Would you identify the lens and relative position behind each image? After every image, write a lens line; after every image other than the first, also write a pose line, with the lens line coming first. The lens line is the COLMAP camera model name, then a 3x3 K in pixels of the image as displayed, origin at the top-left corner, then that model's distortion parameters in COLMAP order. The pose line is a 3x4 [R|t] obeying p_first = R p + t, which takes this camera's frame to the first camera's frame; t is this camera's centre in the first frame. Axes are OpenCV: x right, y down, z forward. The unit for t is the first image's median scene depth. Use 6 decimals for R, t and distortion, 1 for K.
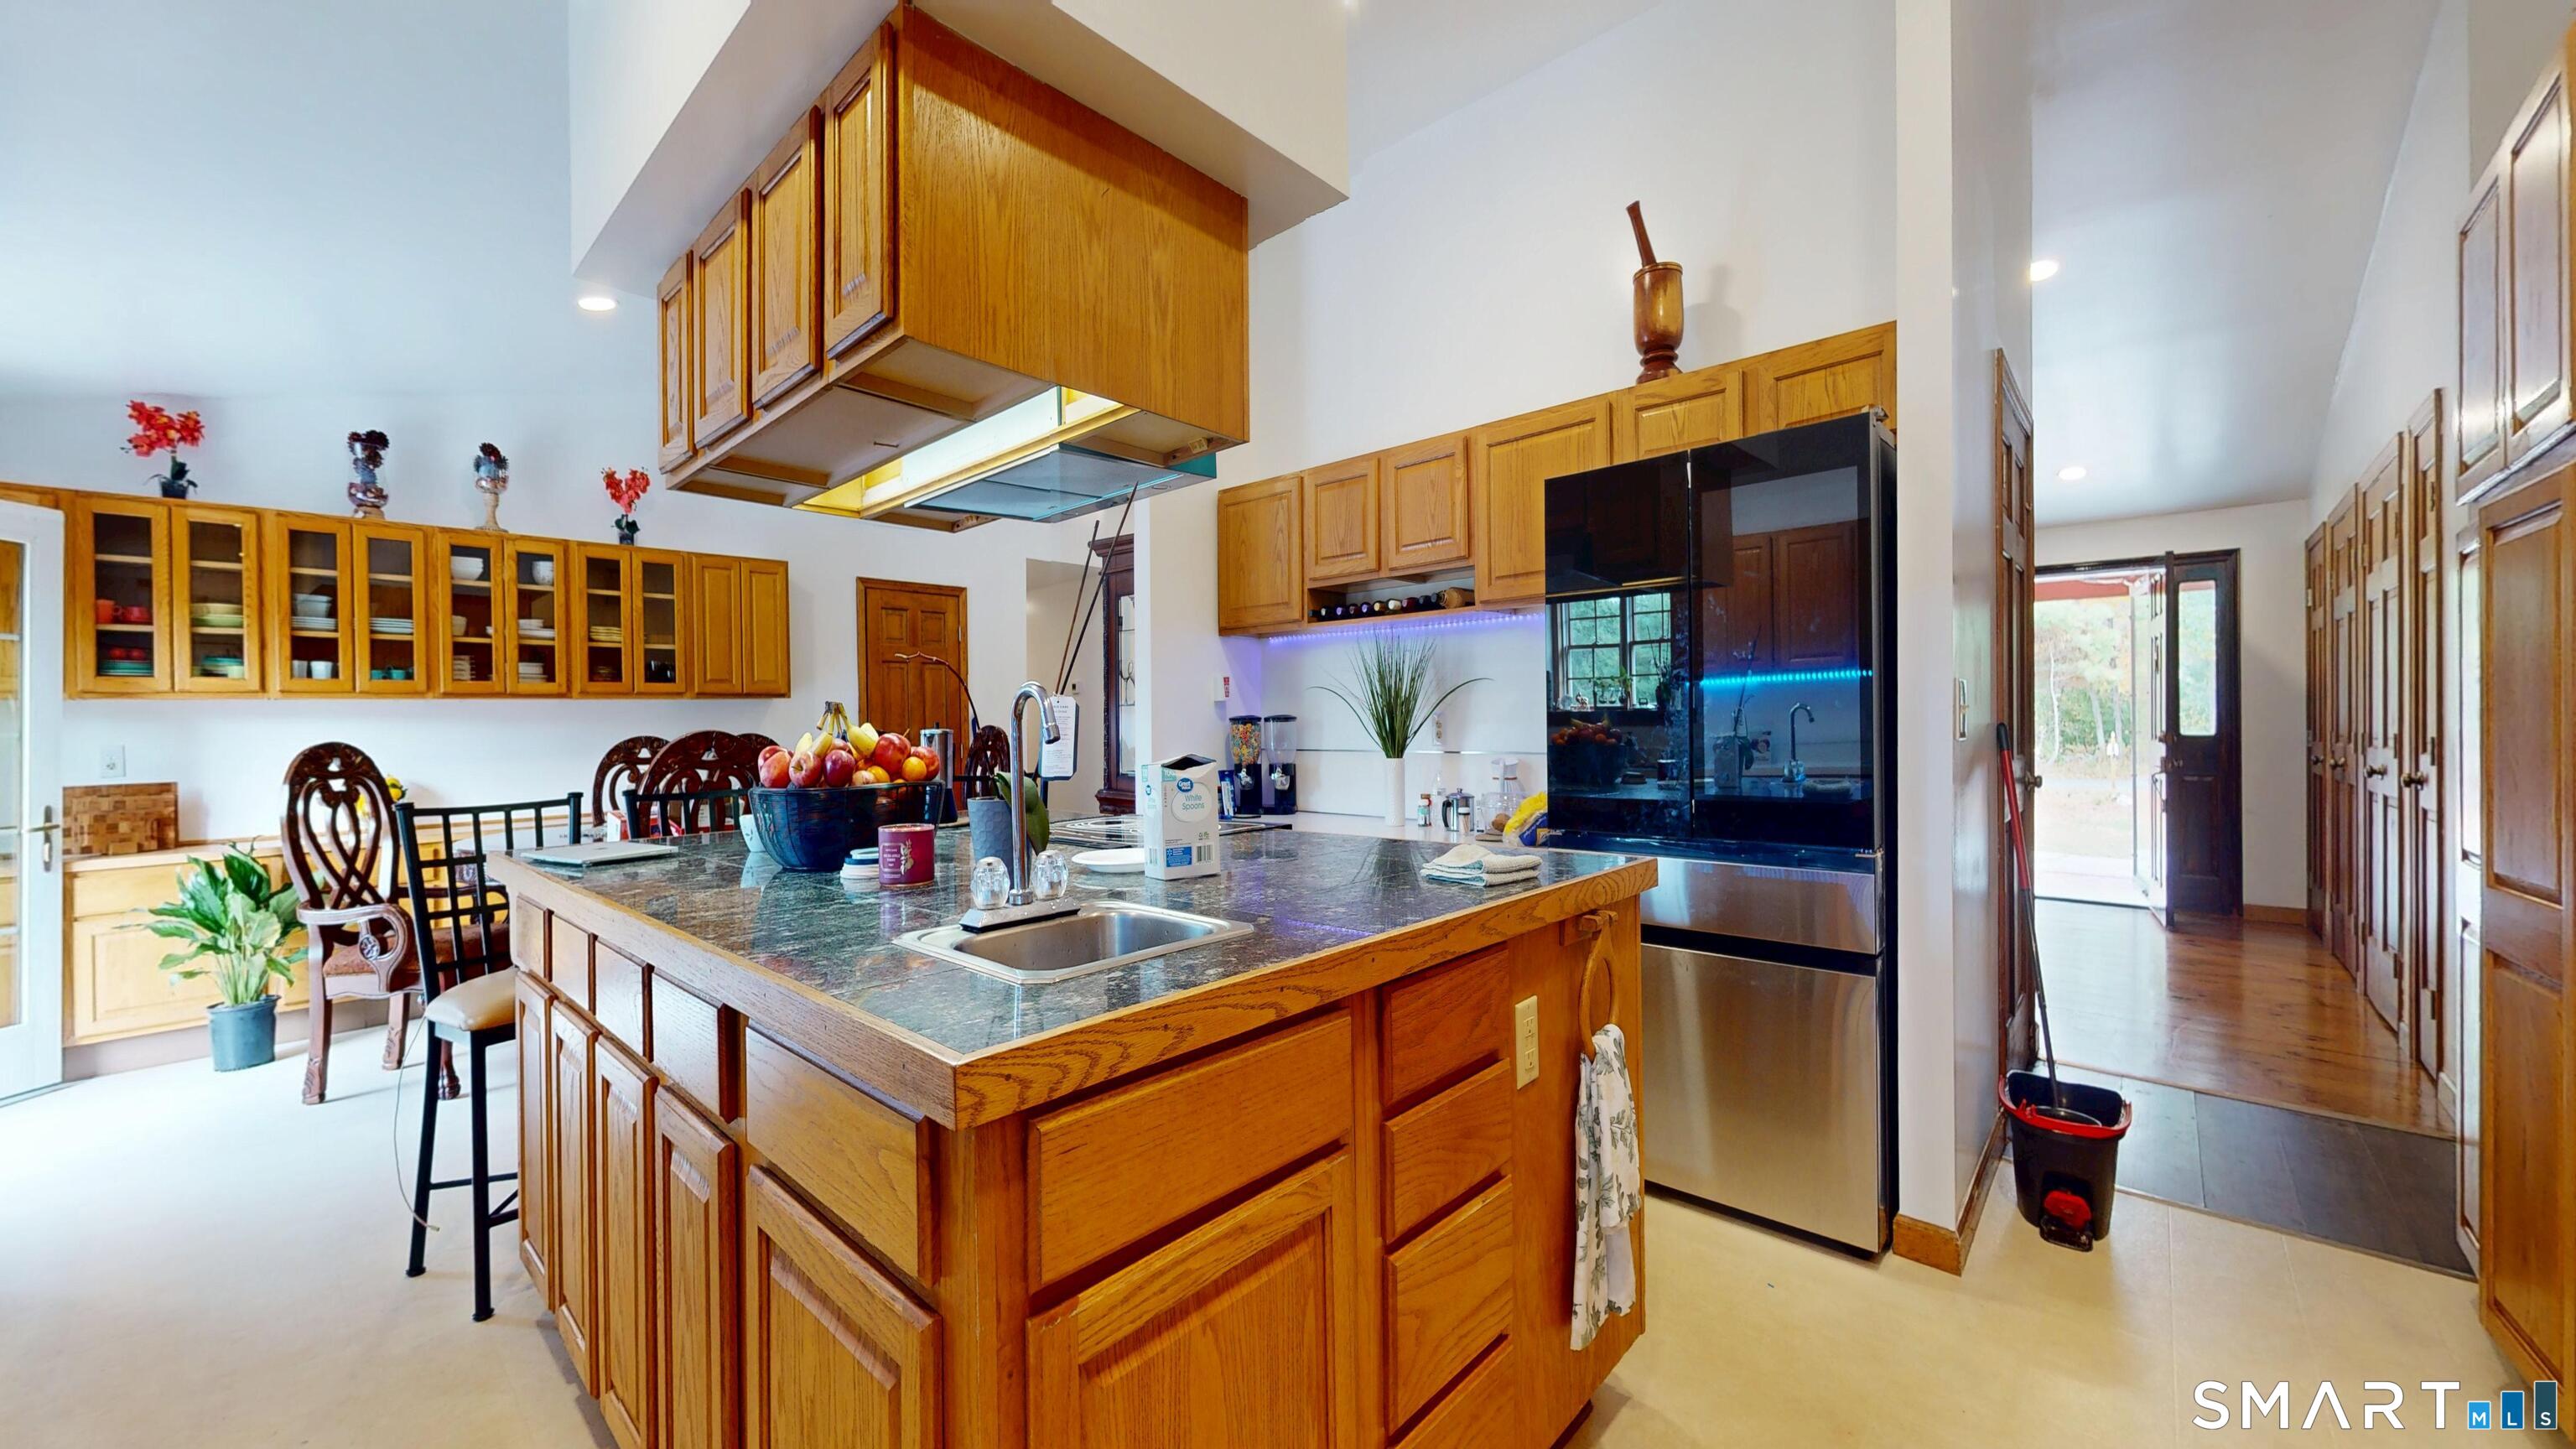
lens RADIAL K [[952.5, 0, 1292.0], [0, 952.5, 731.6], [0, 0, 1]] dist [-0.000431, -0.000155]
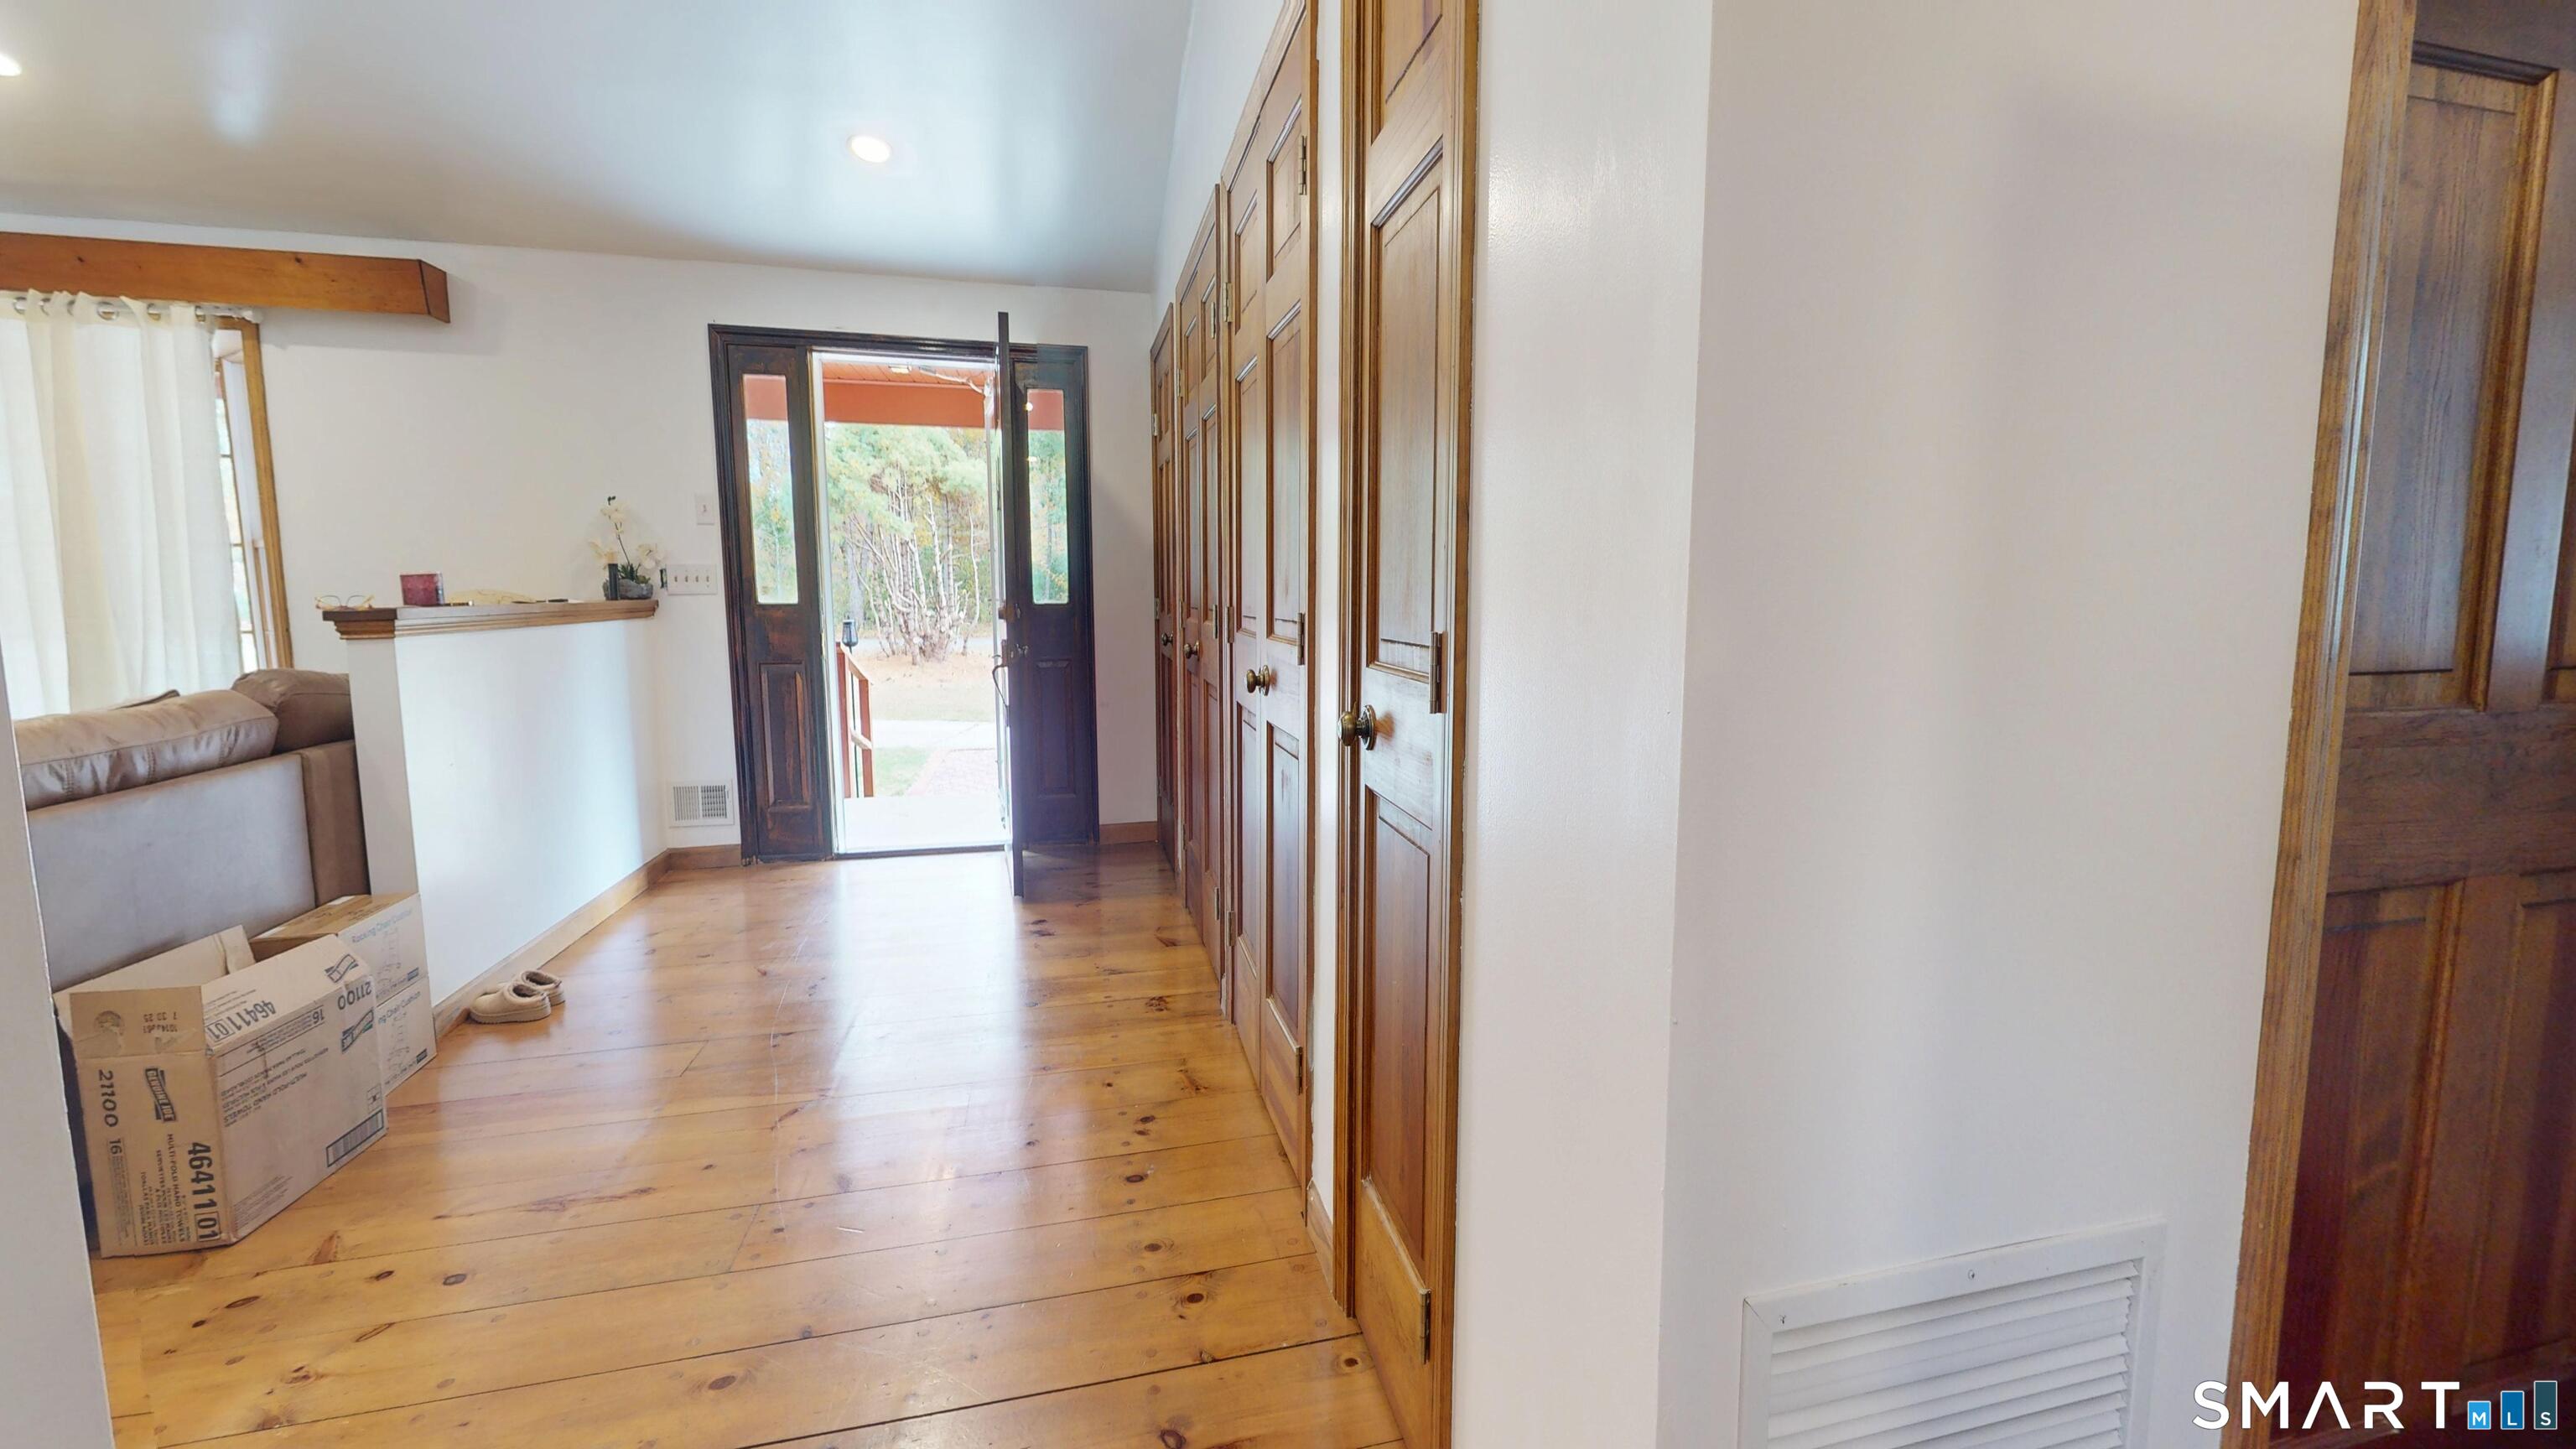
lens RADIAL K [[945.9, 0, 1297.3], [0, 945.9, 677.1], [0, 0, 1]] dist [0.000617, -0.000080]
pose [[0.556945, -0.070206, 0.827577, 0.483121], [-0.000884, 0.996370, 0.085121, -0.003936], [-0.830549, -0.048140, 0.554861, 0.467996]]
